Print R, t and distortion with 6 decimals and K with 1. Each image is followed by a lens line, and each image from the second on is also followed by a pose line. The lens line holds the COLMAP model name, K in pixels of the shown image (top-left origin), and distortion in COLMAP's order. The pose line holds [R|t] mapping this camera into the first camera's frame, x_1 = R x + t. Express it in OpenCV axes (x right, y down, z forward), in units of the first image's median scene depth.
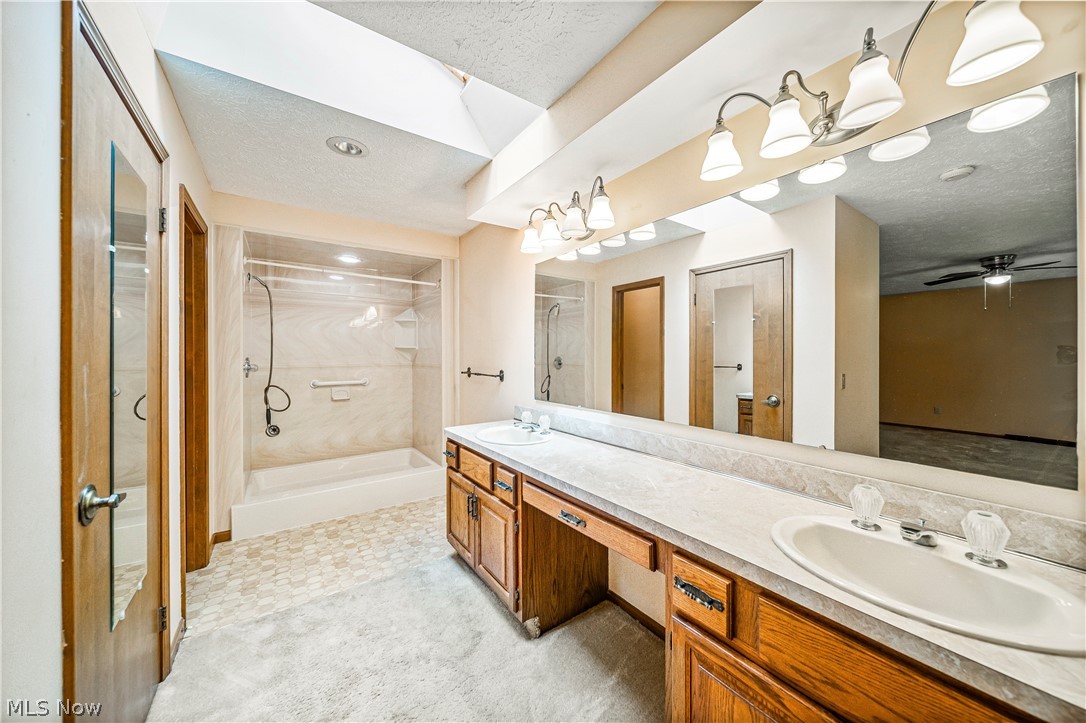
lens RADIAL K [[380.9, 0, 545.9], [0, 380.9, 353.3], [0, 0, 1]] dist [-0.000314, 0.000001]
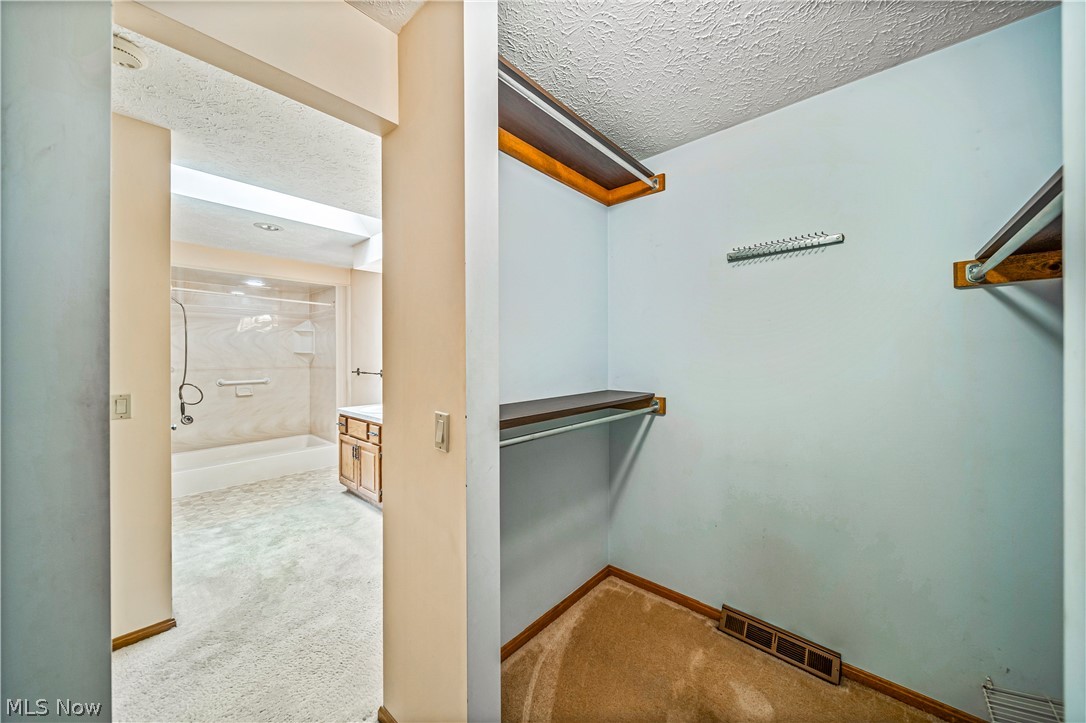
lens RADIAL K [[380.9, 0, 545.9], [0, 380.9, 353.3], [0, 0, 1]] dist [-0.000314, 0.000001]
pose [[0.972821, 0.000115, 0.231560, 0.152587], [0.000039, 1.000000, -0.000658, -0.016338], [-0.231560, 0.000649, 0.972821, -0.535240]]
